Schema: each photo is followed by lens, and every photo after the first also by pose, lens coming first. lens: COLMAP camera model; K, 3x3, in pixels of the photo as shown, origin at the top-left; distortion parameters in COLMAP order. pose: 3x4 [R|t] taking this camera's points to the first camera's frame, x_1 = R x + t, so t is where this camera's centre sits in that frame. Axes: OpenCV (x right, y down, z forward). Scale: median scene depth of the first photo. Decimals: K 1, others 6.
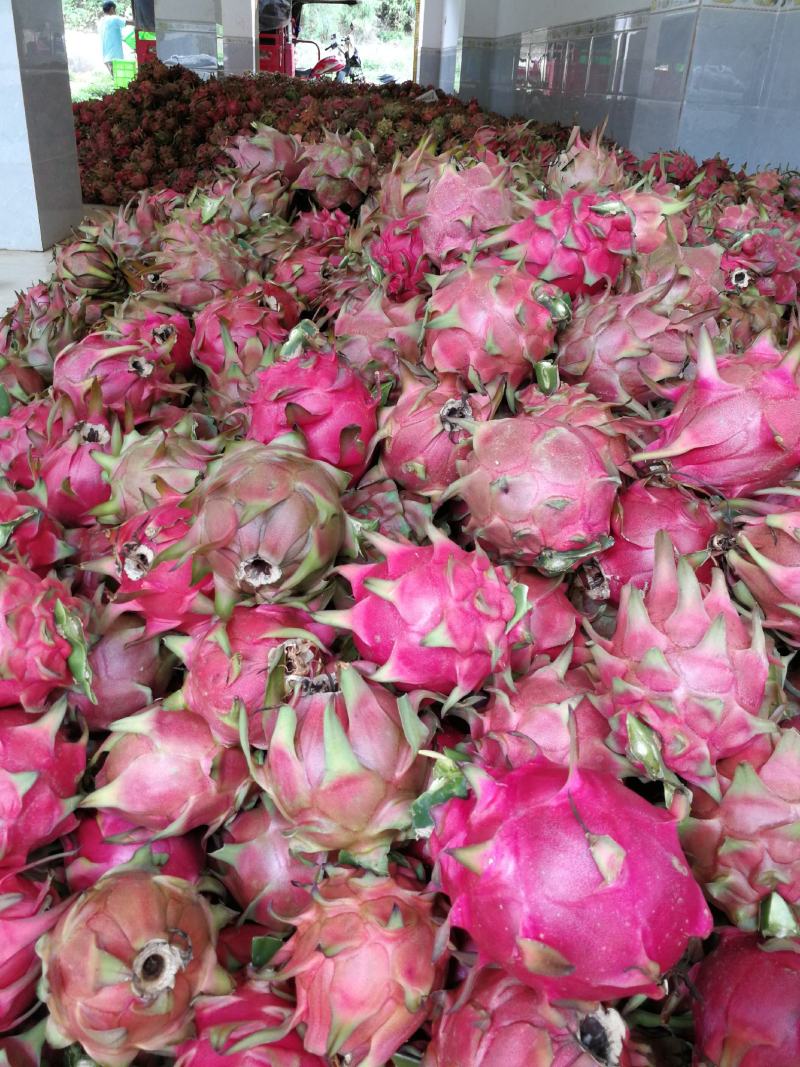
lens RADIAL K [[874.1, 0, 410.1], [0, 874.1, 525.7], [0, 0, 1]] dist [0.040356, -0.057861]
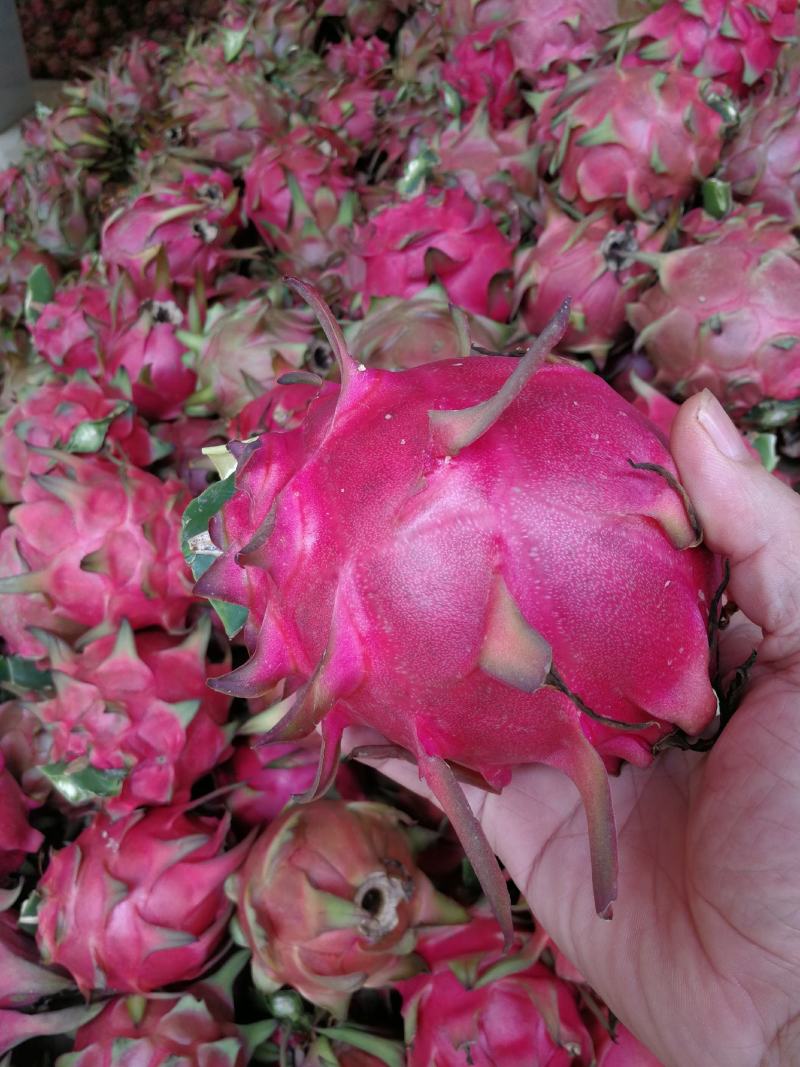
lens RADIAL K [[894.9, 0, 411.0], [0, 894.9, 534.8], [0, 0, 1]] dist [0.022000, -0.051635]
pose [[0.996986, -0.077031, 0.009195, -0.187430], [0.075058, 0.987772, 0.136646, 0.010969], [-0.019609, -0.135544, 0.990577, 0.122269]]
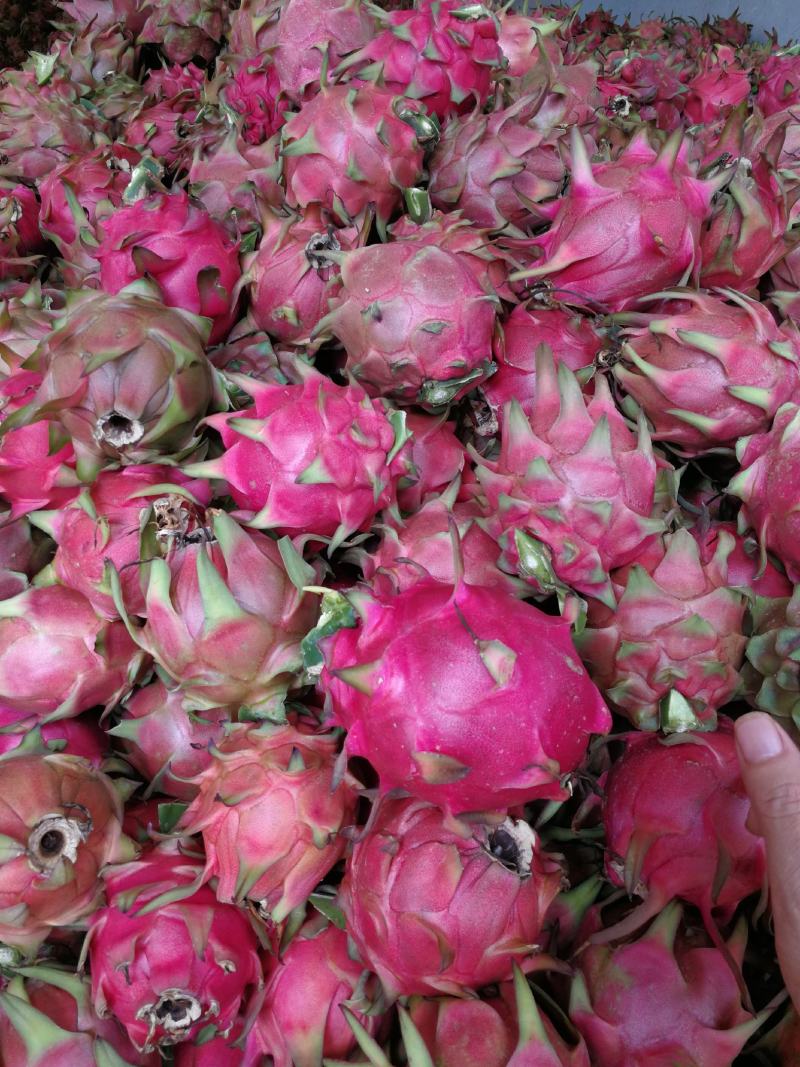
lens RADIAL K [[874.2, 0, 400.0], [0, 874.2, 533.5], [0, 0, 1]] dist [0.043035, -0.064721]
pose [[0.992469, -0.098181, 0.073245, 0.038318], [0.089229, 0.989135, 0.116834, 0.072261], [-0.083920, -0.109419, 0.990447, 0.044522]]
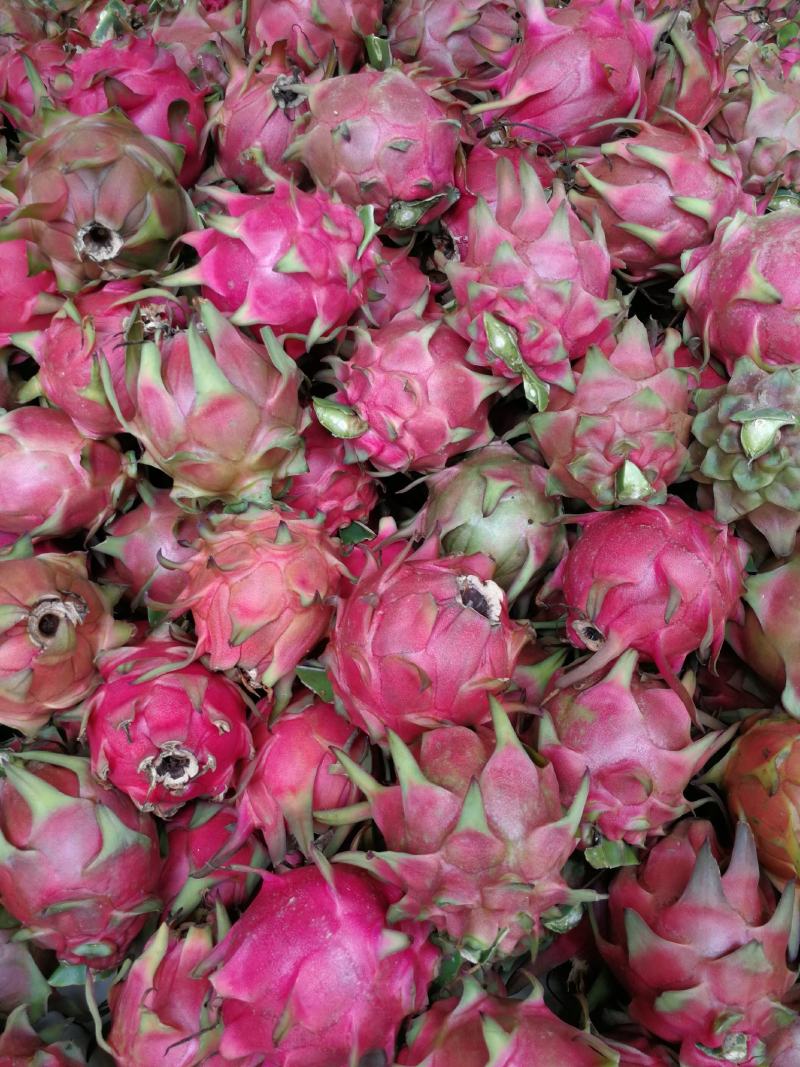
lens RADIAL K [[874.2, 0, 400.0], [0, 874.2, 533.5], [0, 0, 1]] dist [0.043035, -0.064721]
pose [[0.984137, -0.119225, 0.131375, -0.012871], [0.099501, 0.984022, 0.147652, 0.233377], [-0.146880, -0.132238, 0.980275, -0.028112]]
